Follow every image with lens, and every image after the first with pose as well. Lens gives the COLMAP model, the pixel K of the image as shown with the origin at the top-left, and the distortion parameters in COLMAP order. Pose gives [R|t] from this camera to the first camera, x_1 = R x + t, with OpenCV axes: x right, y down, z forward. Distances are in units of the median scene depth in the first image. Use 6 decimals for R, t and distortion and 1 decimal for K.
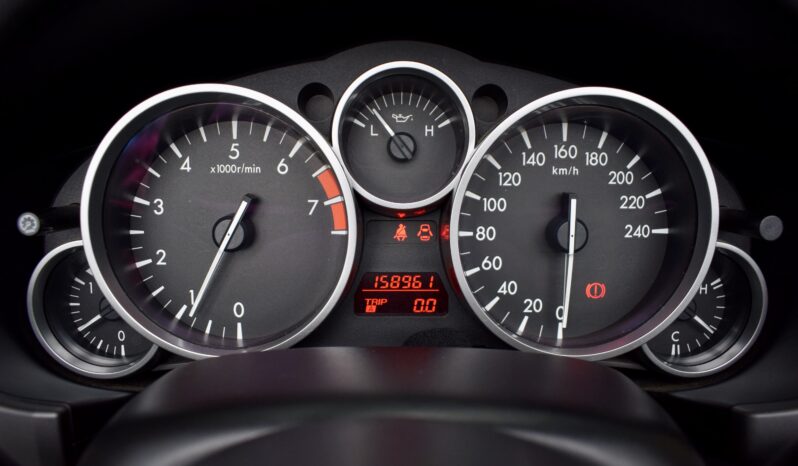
lens RADIAL K [[610.6, 0, 399.0], [0, 610.6, 233.0], [0, 0, 1]] dist [-0.092162, 0.003462]
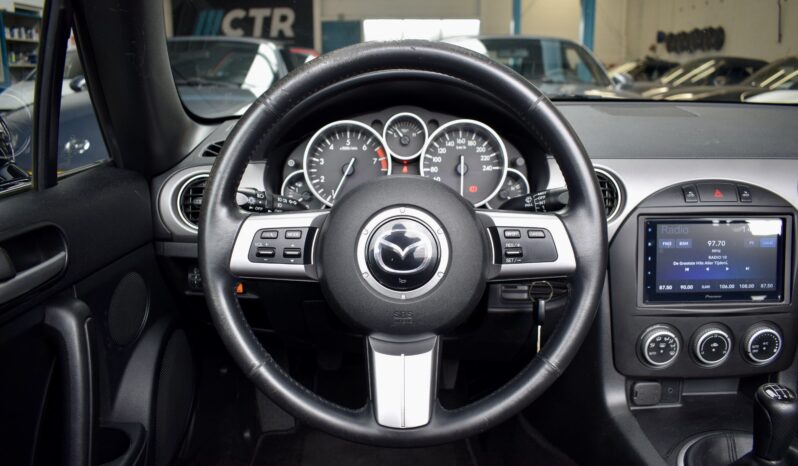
lens RADIAL K [[610.6, 0, 399.0], [0, 610.6, 233.0], [0, 0, 1]] dist [-0.092162, 0.003462]
pose [[0.999831, -0.011755, -0.014161, 0.012028], [0.011448, 0.999702, -0.021549, 0.374053], [0.014410, 0.021384, 0.999667, -1.955024]]
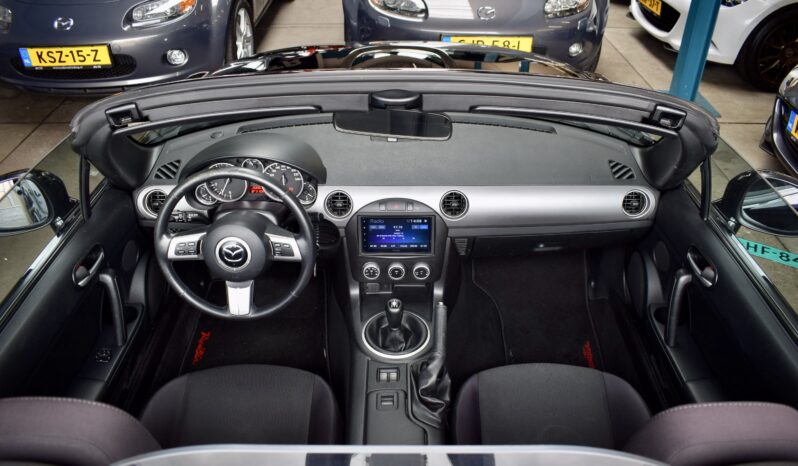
lens RADIAL K [[610.6, 0, 399.0], [0, 610.6, 233.0], [0, 0, 1]] dist [-0.092162, 0.003462]
pose [[0.999920, 0.000557, -0.012659, 1.465739], [0.003734, 0.941733, 0.336341, -1.493966], [0.012109, -0.336361, 0.941655, -4.699789]]
